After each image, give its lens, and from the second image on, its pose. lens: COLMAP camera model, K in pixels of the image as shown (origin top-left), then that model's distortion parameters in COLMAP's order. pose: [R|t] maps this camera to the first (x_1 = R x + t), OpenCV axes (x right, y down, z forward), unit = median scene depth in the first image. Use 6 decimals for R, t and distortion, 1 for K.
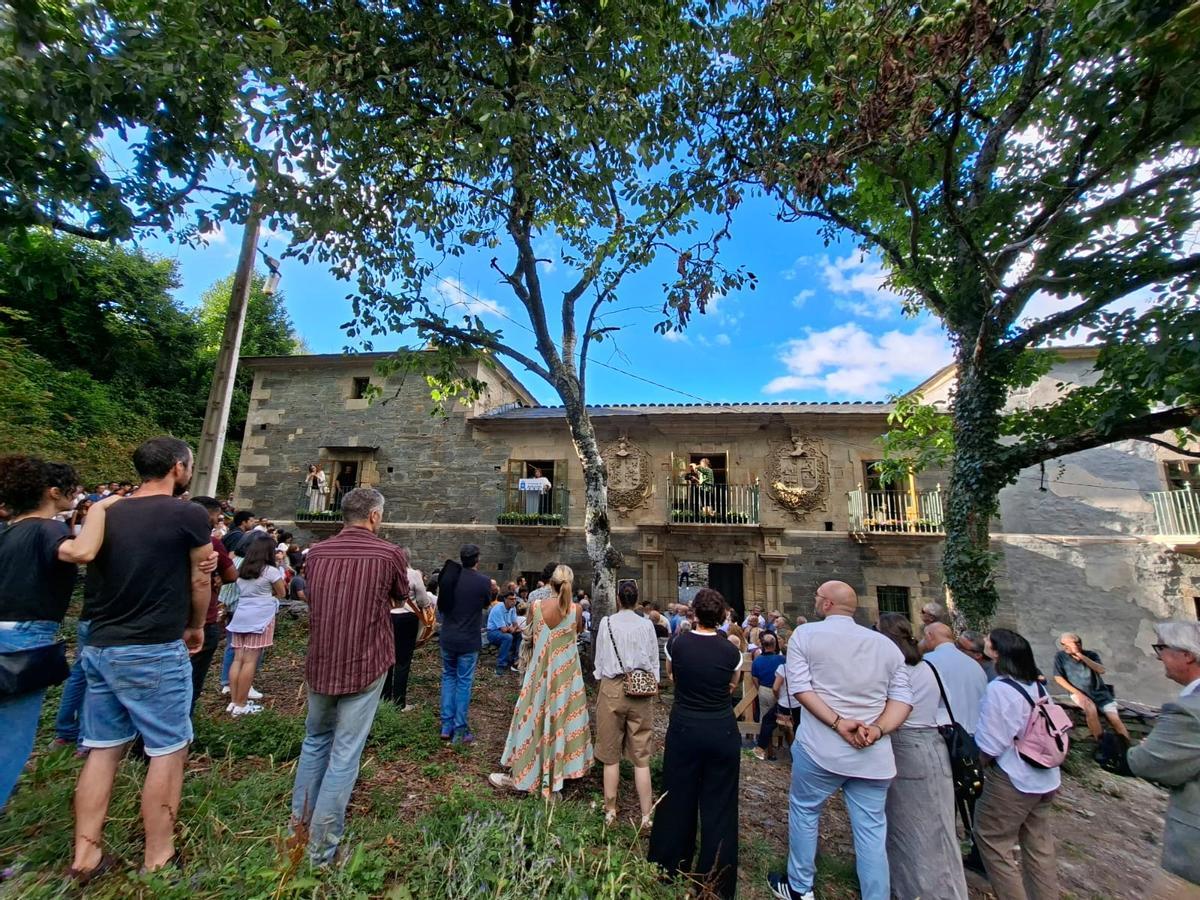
lens RADIAL K [[464.7, 0, 596.5], [0, 464.7, 437.8], [0, 0, 1]] dist [-0.010726, 0.004779]
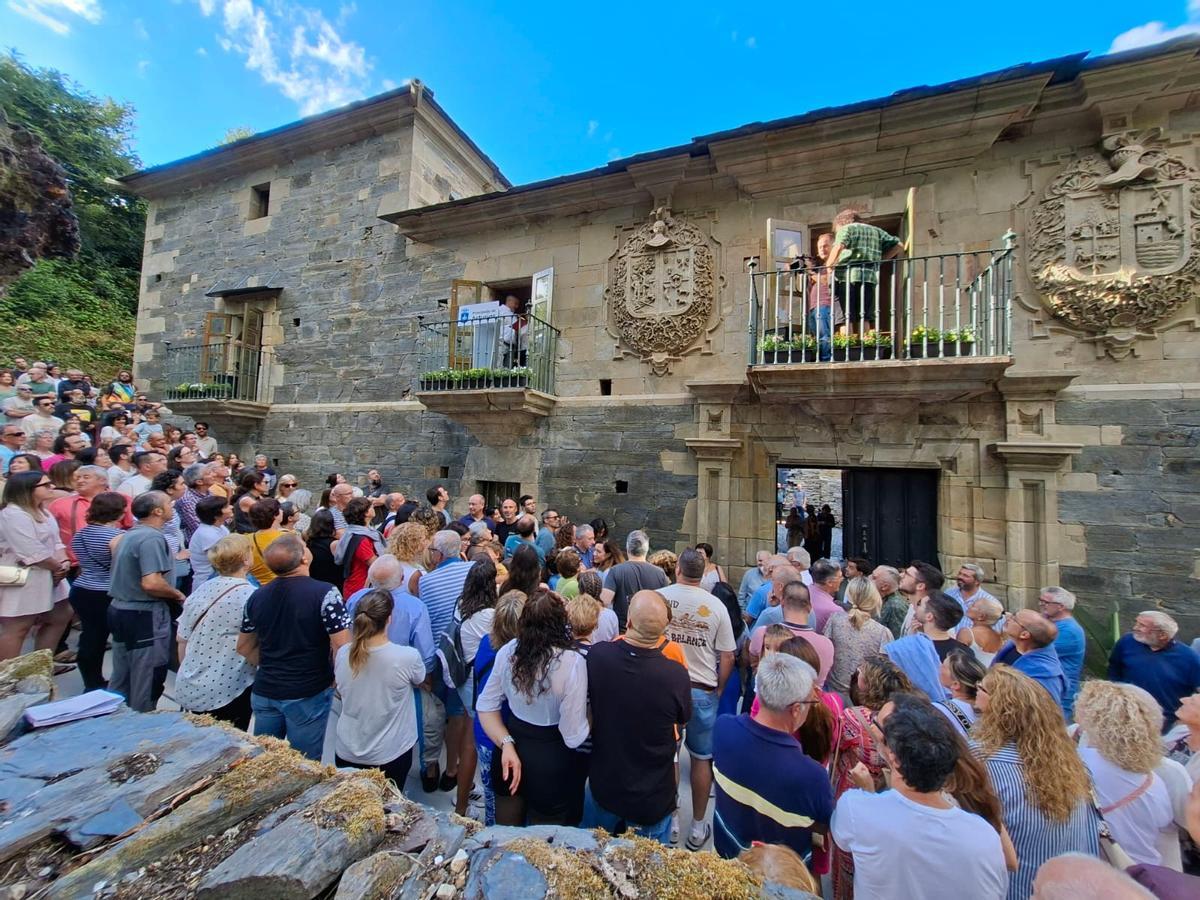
lens RADIAL K [[480.7, 0, 596.2], [0, 480.7, 441.0], [0, 0, 1]] dist [-0.008542, 0.004828]
pose [[0.974221, 0.000840, -0.225595, 0.169991], [0.030220, 0.990495, 0.134189, 0.273848], [0.223563, -0.137547, 0.964935, 0.790445]]
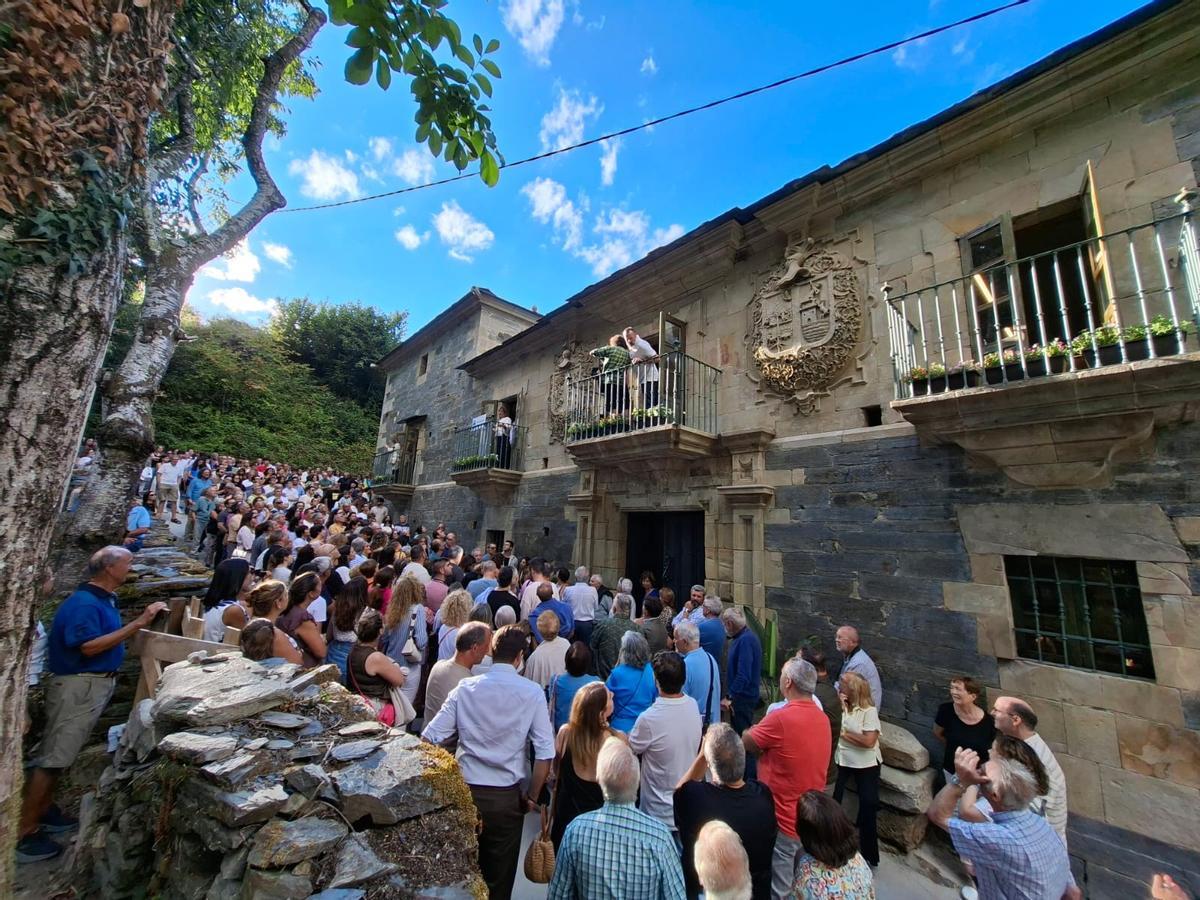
lens RADIAL K [[478.8, 0, 592.0], [0, 478.8, 441.6], [0, 0, 1]] dist [0.000907, 0.000889]
pose [[0.758221, -0.113642, -0.642018, 0.886816], [0.095897, 0.993422, -0.062588, 0.328197], [0.644907, -0.014112, 0.764131, 0.757204]]
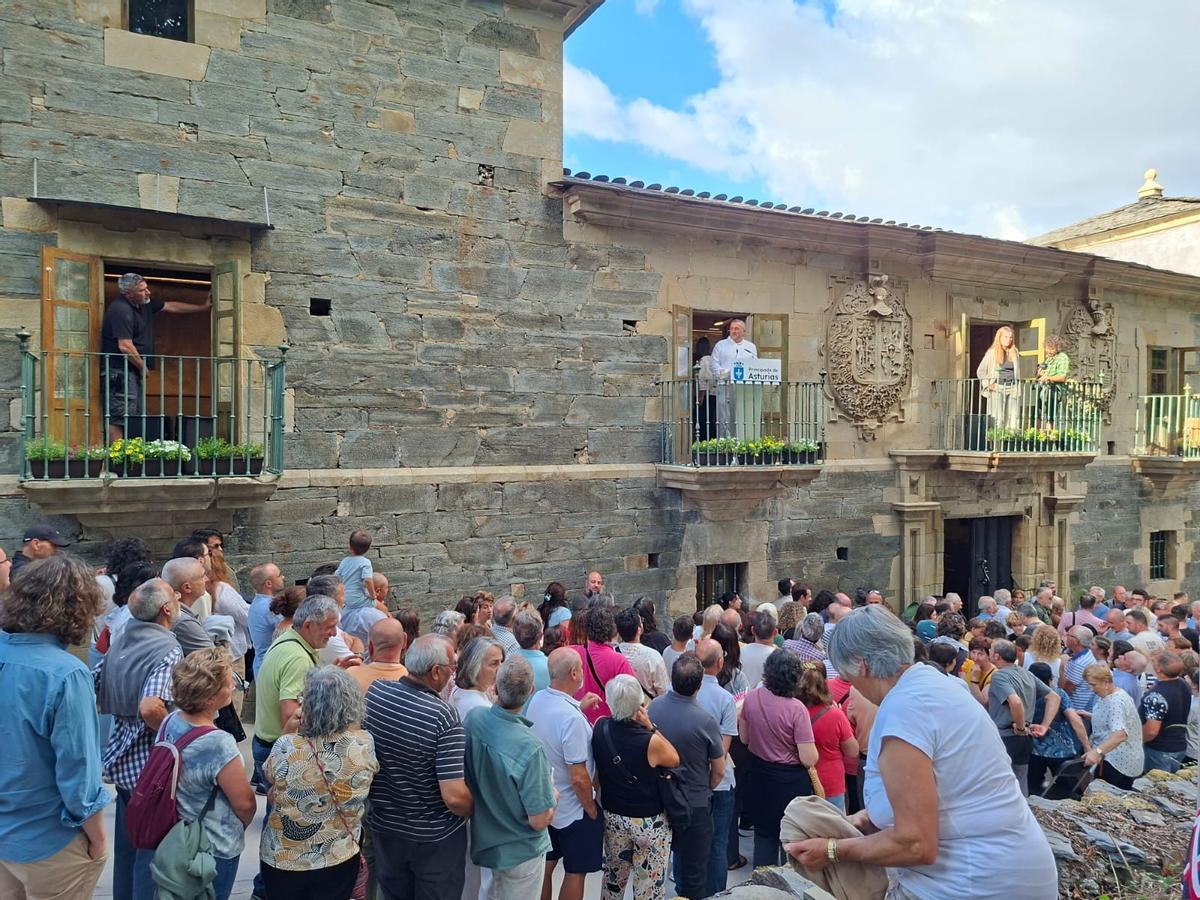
lens RADIAL K [[826.9, 0, 596.3], [0, 826.9, 444.3], [0, 0, 1]] dist [0.111229, -0.146216]
pose [[0.813105, -0.028722, 0.581408, -1.121897], [-0.106419, 0.974616, 0.196975, 0.049918], [-0.572307, -0.222034, 0.789409, 0.744546]]
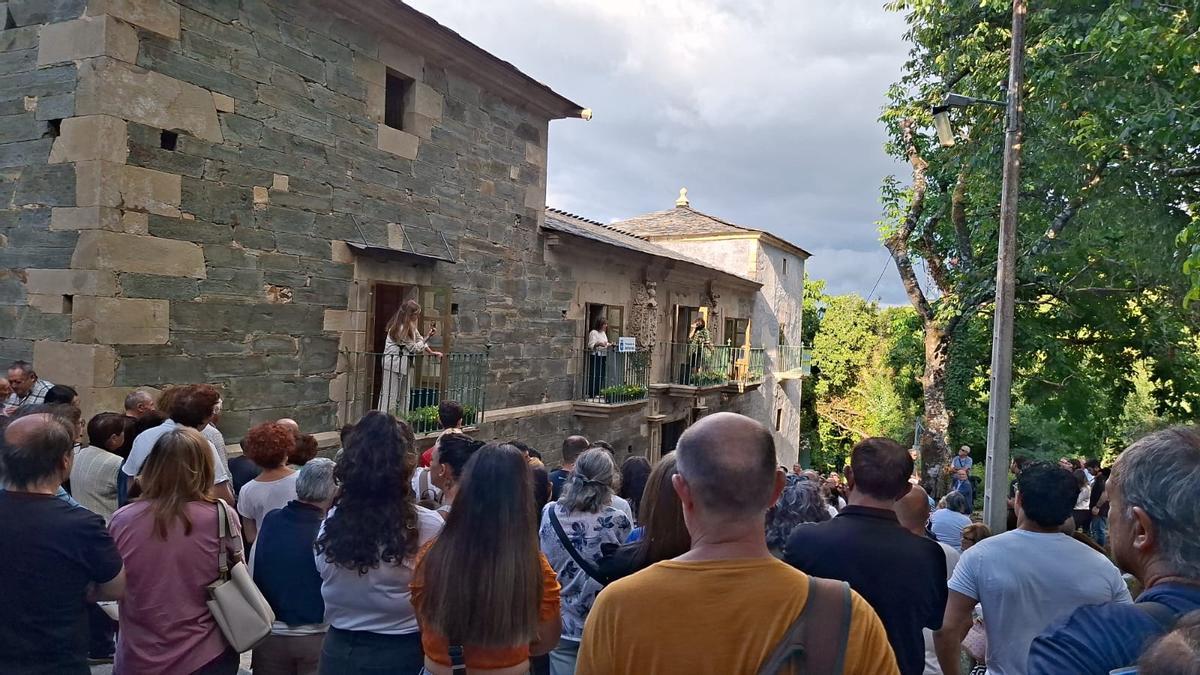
lens RADIAL K [[829.0, 0, 600.0], [0, 829.0, 337.5], [0, 0, 1]] dist [0.136351, -0.002865]
pose [[0.293802, -0.021237, 0.955630, -2.191574], [-0.236899, 0.966945, 0.094322, -0.034390], [-0.926045, -0.254100, 0.279059, 1.089155]]
